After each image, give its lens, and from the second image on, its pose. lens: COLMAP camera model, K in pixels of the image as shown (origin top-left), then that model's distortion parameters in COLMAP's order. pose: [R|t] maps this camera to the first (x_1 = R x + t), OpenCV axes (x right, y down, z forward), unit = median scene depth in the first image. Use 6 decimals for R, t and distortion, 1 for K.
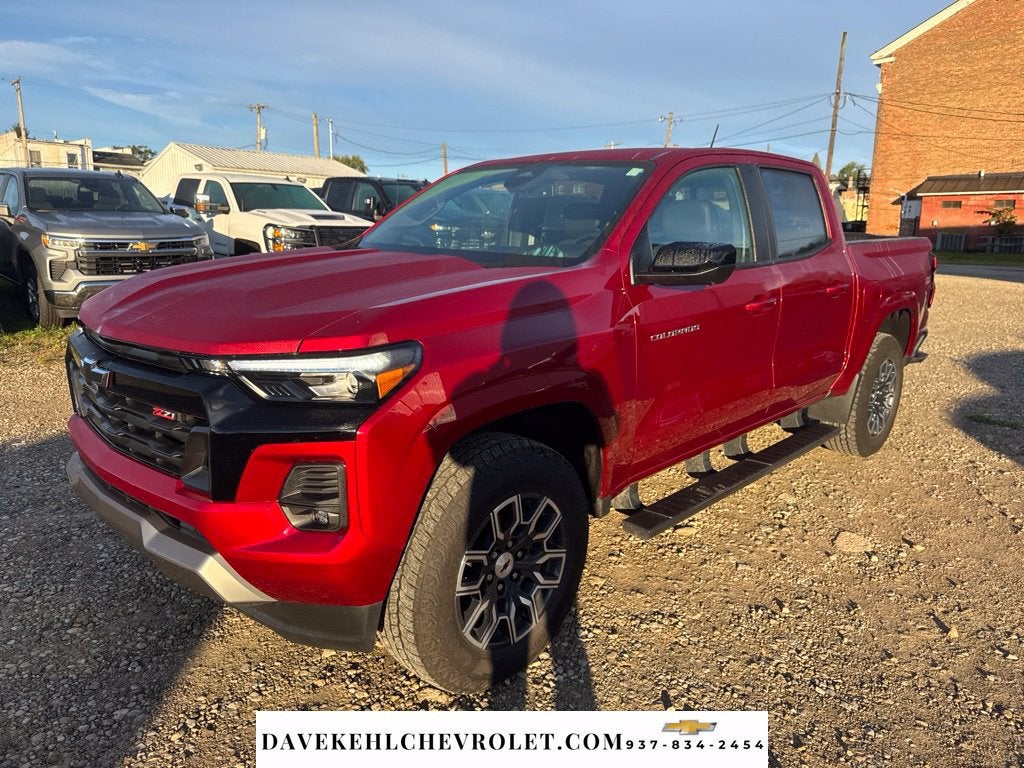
lens RADIAL K [[729.1, 0, 512.0], [0, 729.1, 384.0], [0, 0, 1]] dist [0.005282, -0.010384]
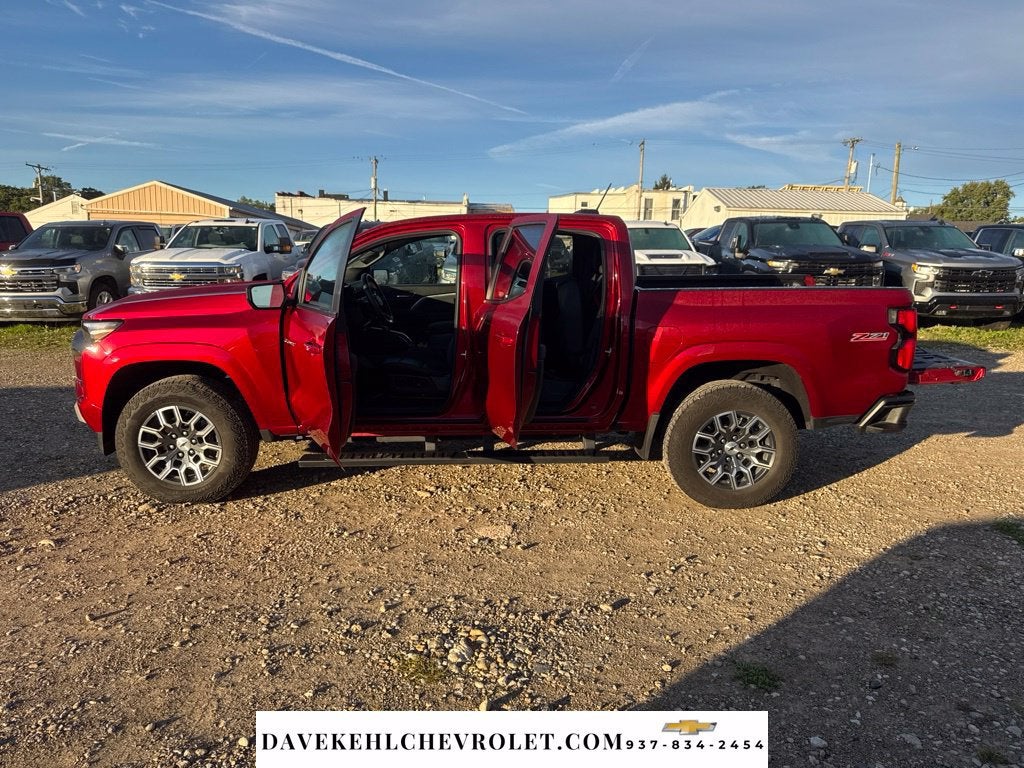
lens RADIAL K [[724.3, 0, 536.1], [0, 724.3, 413.0], [0, 0, 1]] dist [0.020359, -0.029652]
pose [[0.726438, 0.149684, -0.670733, 1.844207], [-0.153349, 0.986690, 0.054111, -0.079420], [0.669904, 0.063548, 0.739723, 0.175471]]
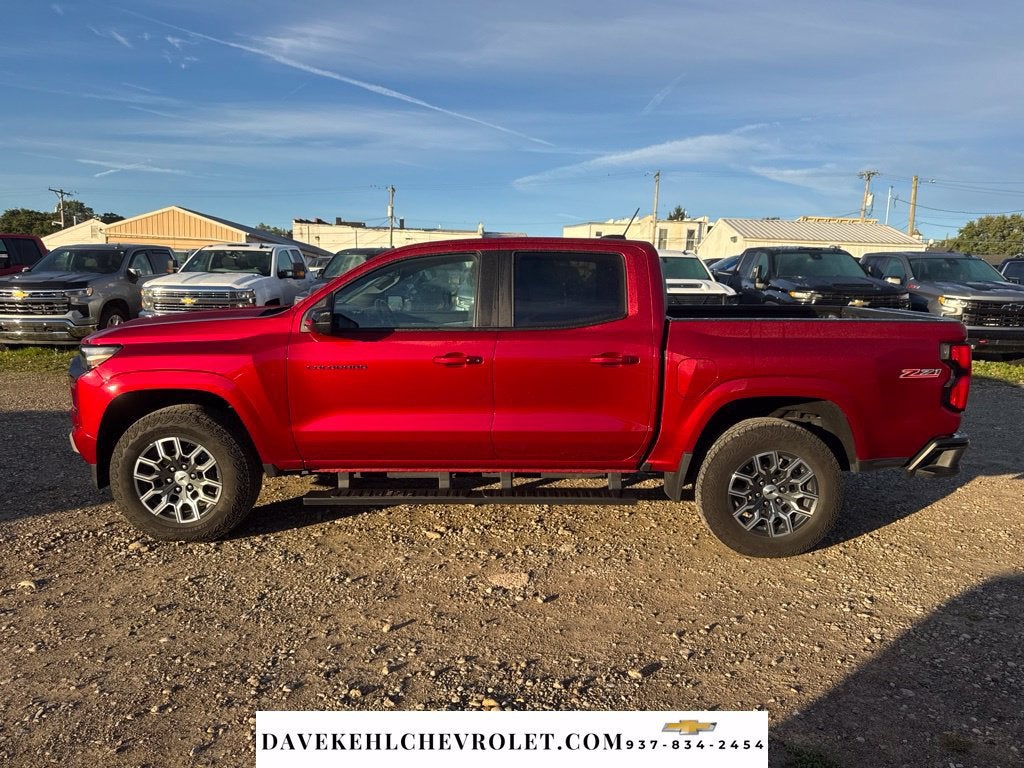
lens RADIAL K [[729.1, 0, 512.0], [0, 729.1, 384.0], [0, 0, 1]] dist [0.005282, -0.010384]
pose [[0.692205, 0.108190, -0.713545, 1.729960], [-0.169734, 0.985372, -0.015252, -0.089993], [0.701457, 0.131670, 0.700443, 0.251836]]
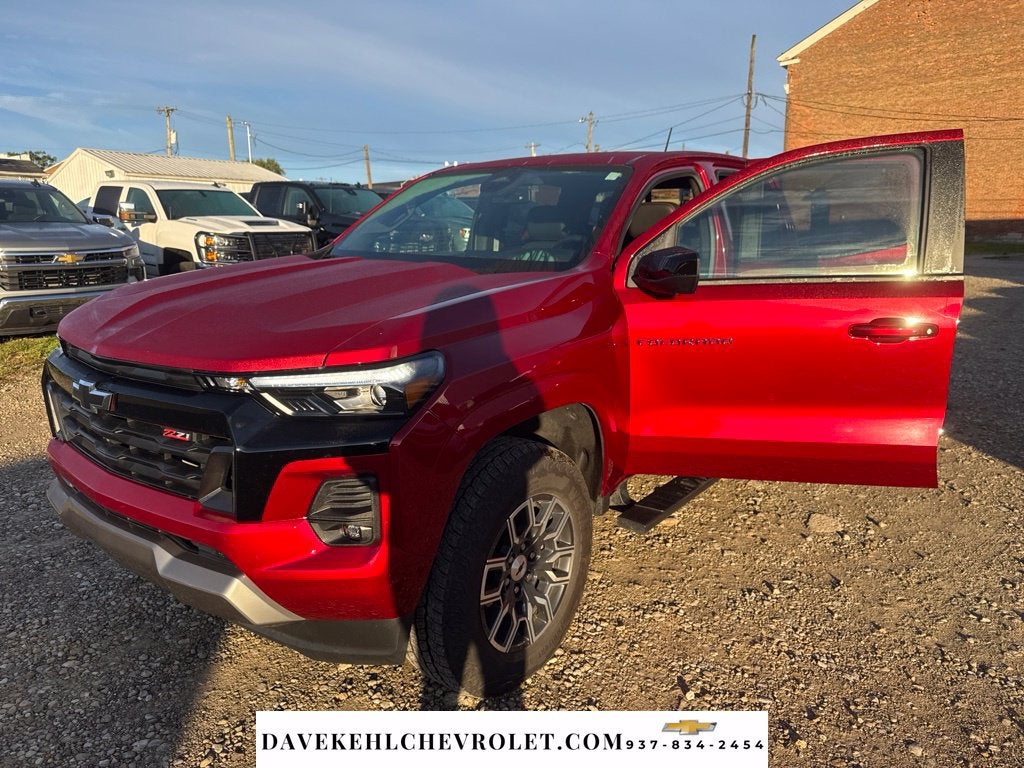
lens RADIAL K [[722.3, 0, 511.4], [0, 722.3, 395.3], [0, 0, 1]] dist [0.003278, -0.008178]
pose [[0.994436, -0.043230, 0.096064, -0.099181], [0.041711, 0.998972, 0.017765, -0.008196], [-0.096733, -0.013659, 0.995217, 0.000899]]
